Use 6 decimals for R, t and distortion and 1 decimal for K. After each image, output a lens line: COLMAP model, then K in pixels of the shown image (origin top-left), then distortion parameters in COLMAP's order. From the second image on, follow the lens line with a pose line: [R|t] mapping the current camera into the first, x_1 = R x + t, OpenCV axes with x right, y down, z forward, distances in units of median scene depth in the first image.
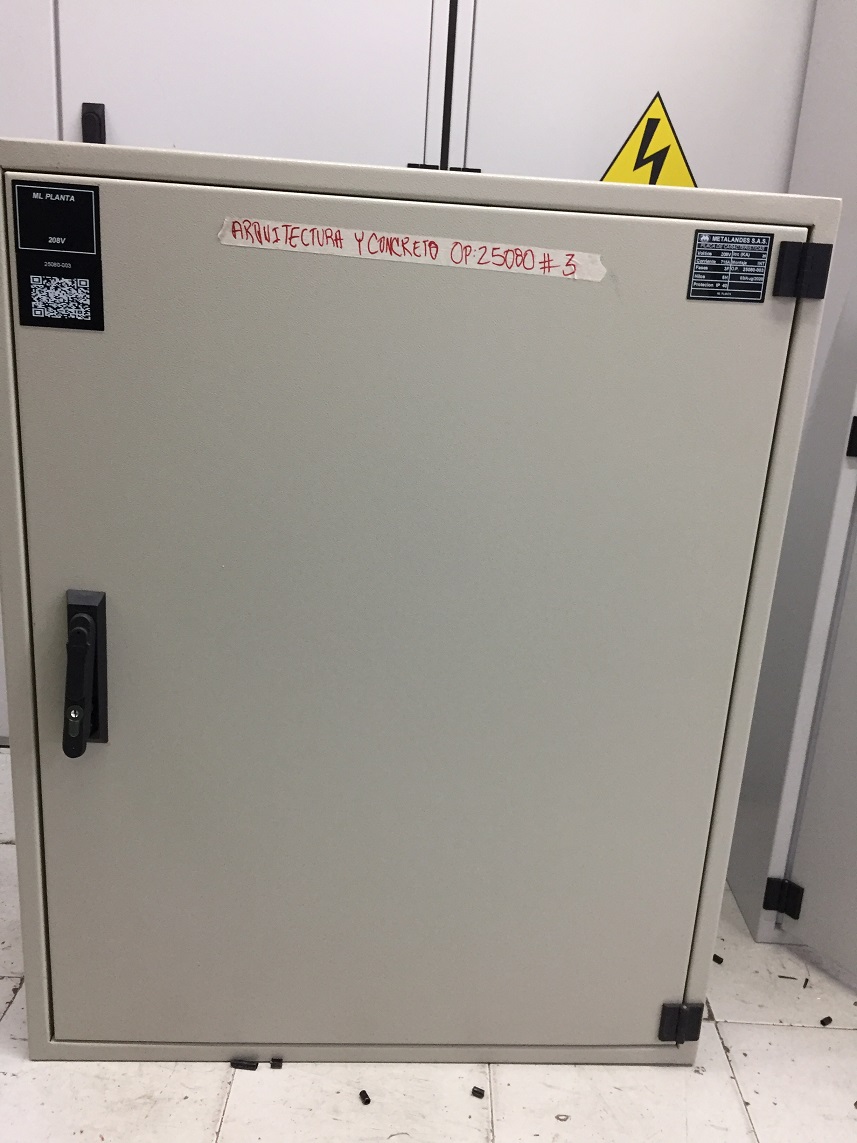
lens RADIAL K [[990.1, 0, 423.8], [0, 990.1, 579.9], [0, 0, 1]] dist [0.031577, -0.005598]
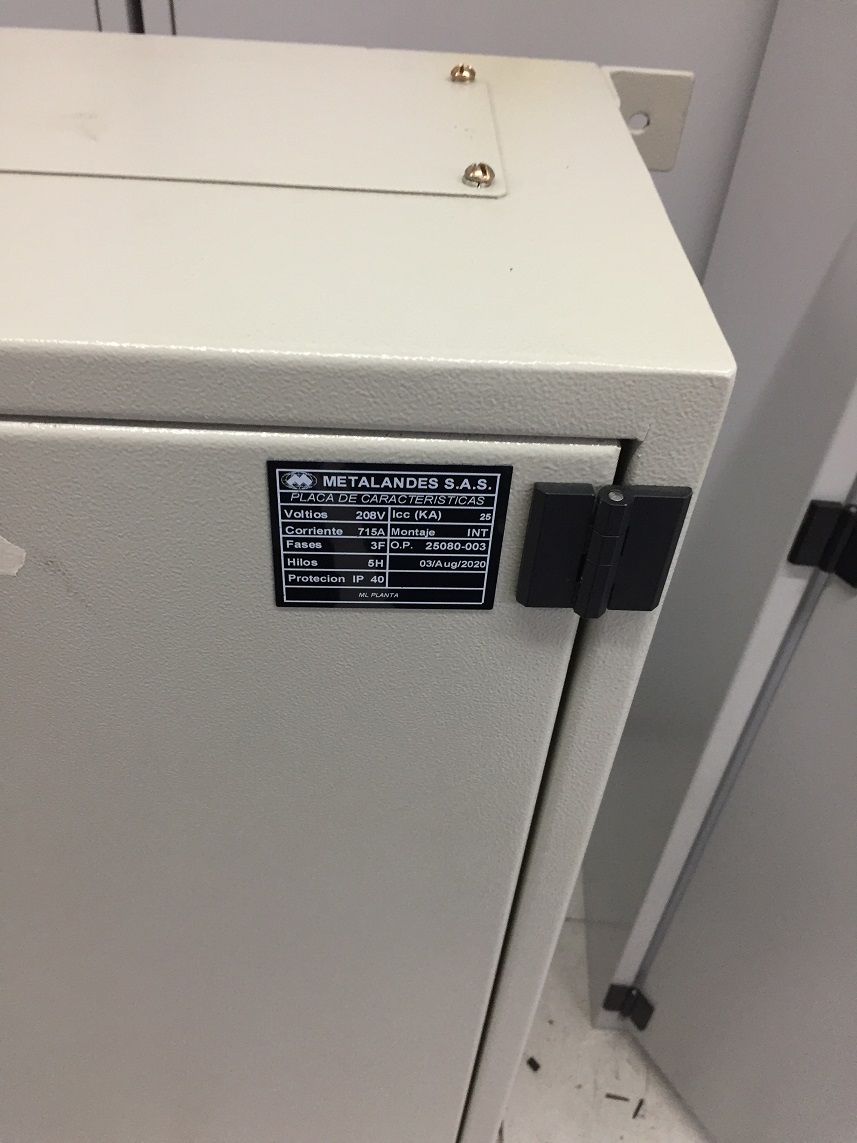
lens RADIAL K [[990.1, 0, 423.8], [0, 990.1, 579.9], [0, 0, 1]] dist [0.031577, -0.005598]
pose [[0.998593, 0.038385, -0.036577, 0.333492], [-0.018693, 0.900428, 0.434603, -0.452821], [0.049617, -0.433308, 0.899879, 0.682955]]
